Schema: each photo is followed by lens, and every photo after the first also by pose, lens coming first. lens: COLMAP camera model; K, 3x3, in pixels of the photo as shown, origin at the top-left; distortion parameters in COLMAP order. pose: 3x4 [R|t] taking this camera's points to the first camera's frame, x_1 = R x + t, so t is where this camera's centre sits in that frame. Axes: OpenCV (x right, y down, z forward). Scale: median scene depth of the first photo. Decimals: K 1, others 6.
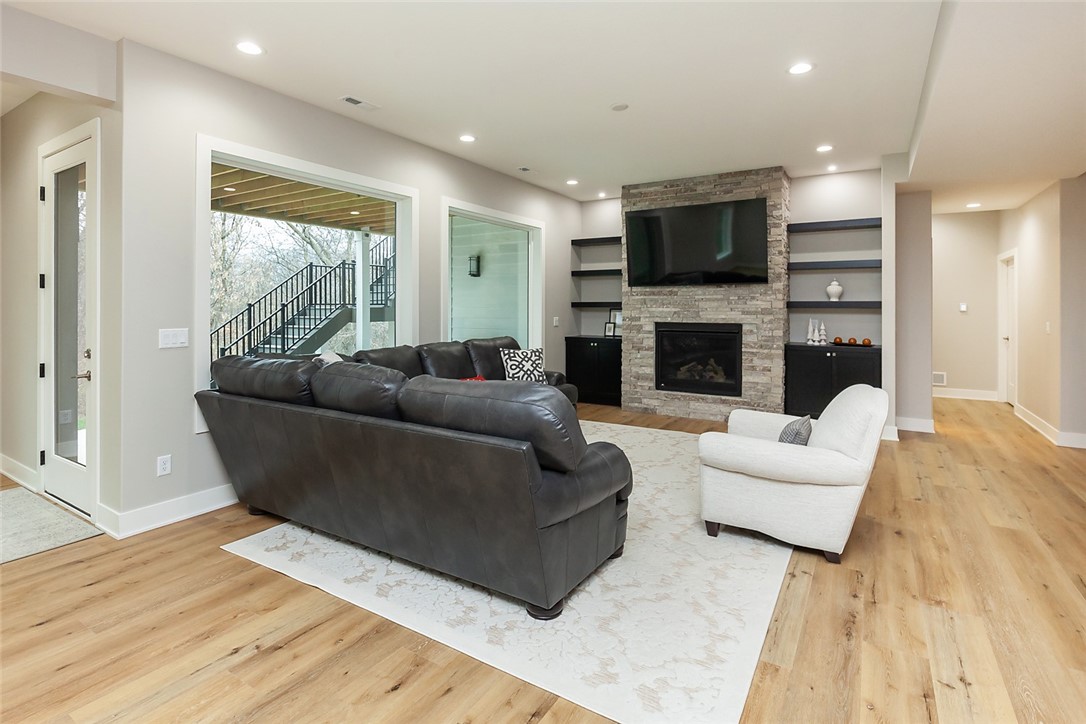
lens RADIAL K [[513.4, 0, 561.9], [0, 513.4, 316.3], [0, 0, 1]] dist [-0.004000, -0.000643]
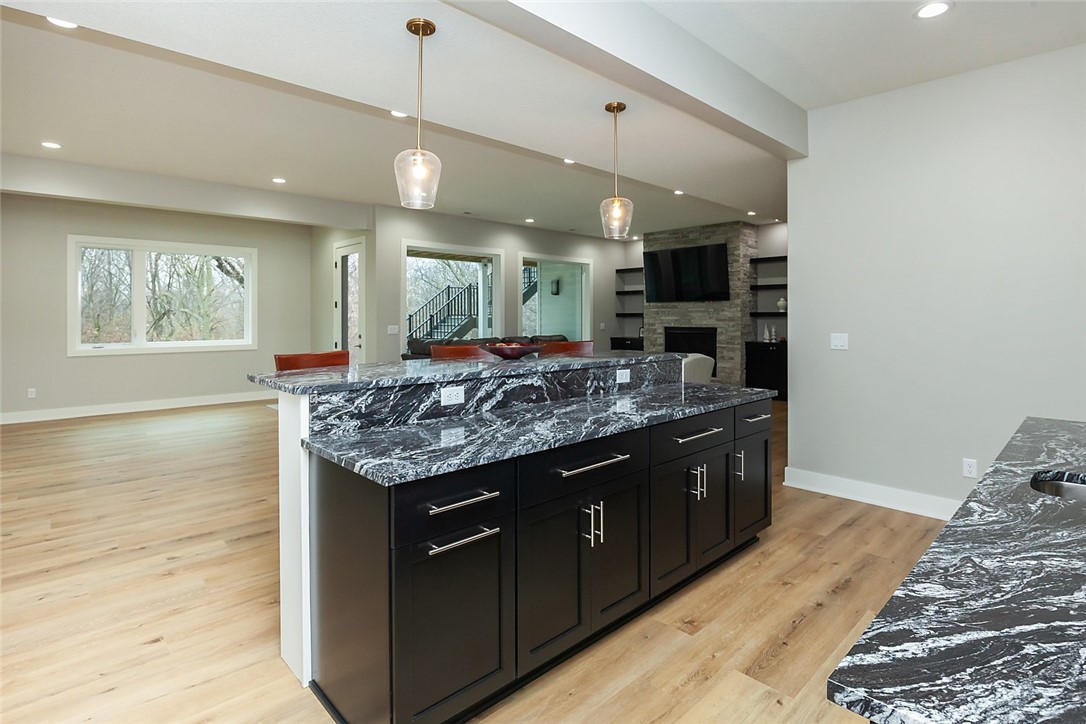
lens RADIAL K [[513.4, 0, 547.2], [0, 513.4, 323.7], [0, 0, 1]] dist [-0.004000, -0.000643]
pose [[0.964916, 0.000651, -0.262559, 0.236584], [-0.002026, 0.999986, -0.004964, 0.010618], [0.262552, 0.005322, 0.964903, -0.481362]]
